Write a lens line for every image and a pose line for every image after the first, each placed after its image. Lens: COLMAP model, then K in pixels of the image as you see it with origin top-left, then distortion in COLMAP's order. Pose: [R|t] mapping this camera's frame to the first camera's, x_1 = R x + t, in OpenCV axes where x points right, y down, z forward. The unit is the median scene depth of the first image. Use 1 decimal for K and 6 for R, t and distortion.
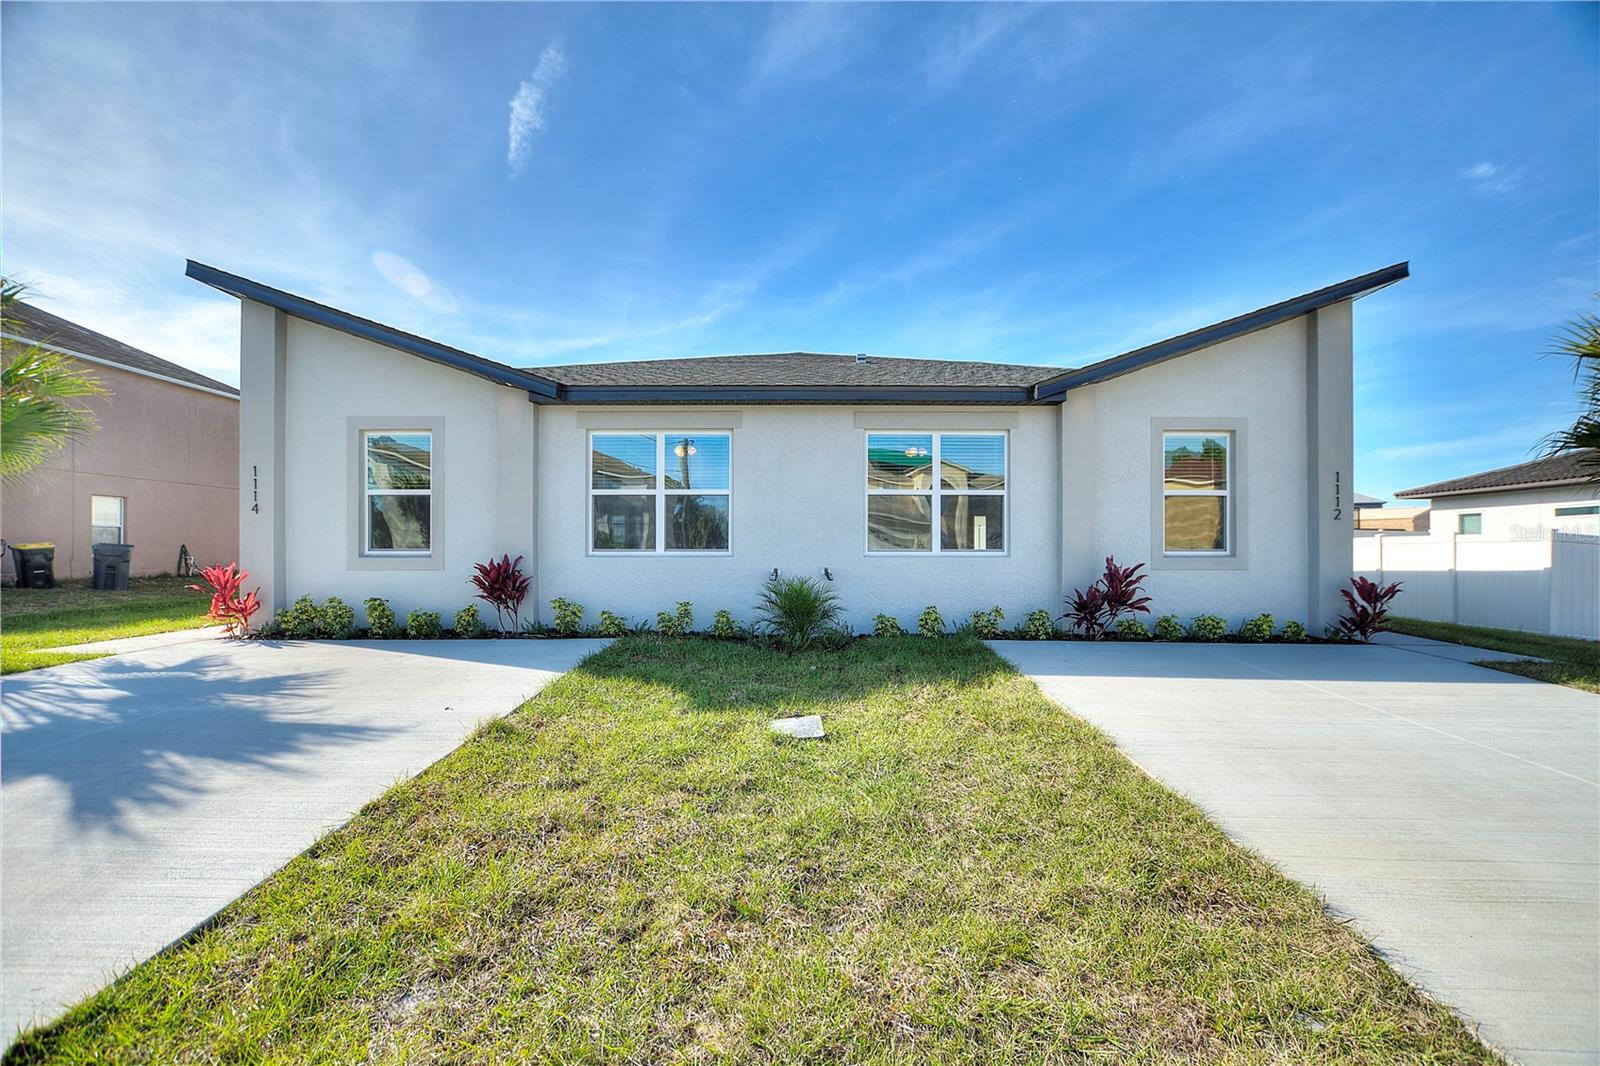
lens RADIAL K [[673.2, 0, 800.0], [0, 673.2, 533.0], [0, 0, 1]] dist [0.000421, 0.000072]
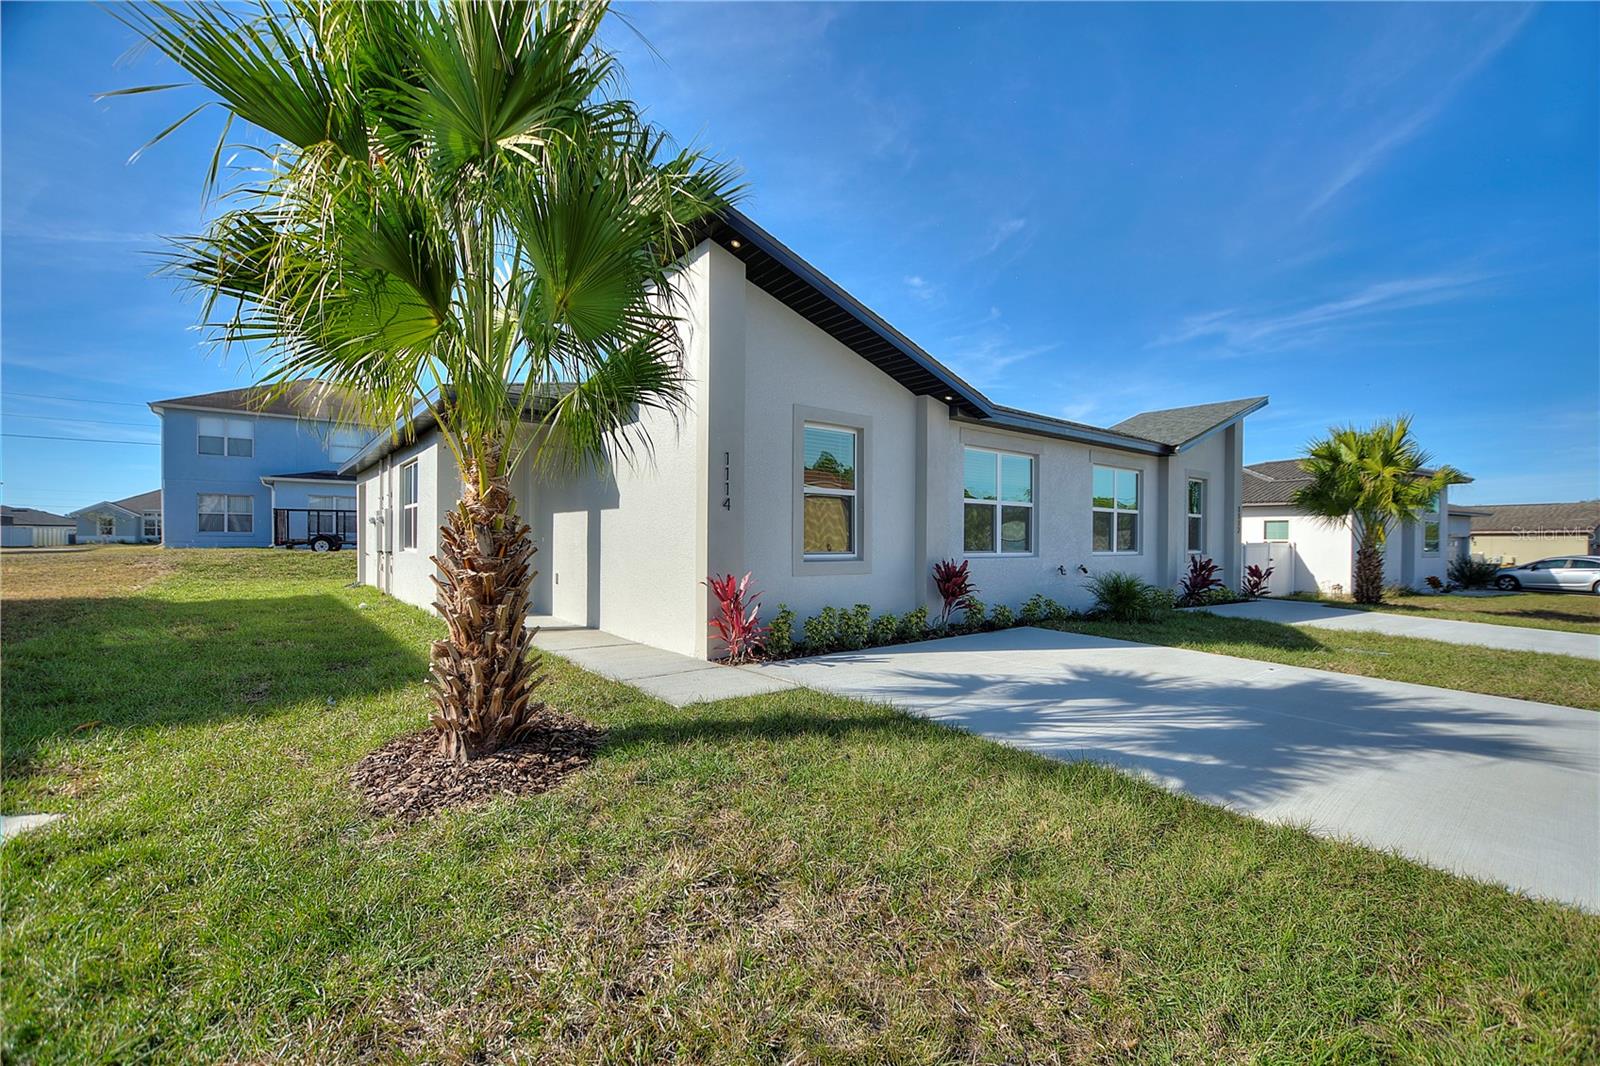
lens RADIAL K [[695.9, 0, 782.3], [0, 695.9, 544.6], [0, 0, 1]] dist [-0.001050, -0.000182]
pose [[0.791399, 0.003639, 0.611289, -1.076820], [-0.011400, 0.999896, 0.008806, 0.005159], [-0.611194, -0.013937, 0.791358, 0.226708]]
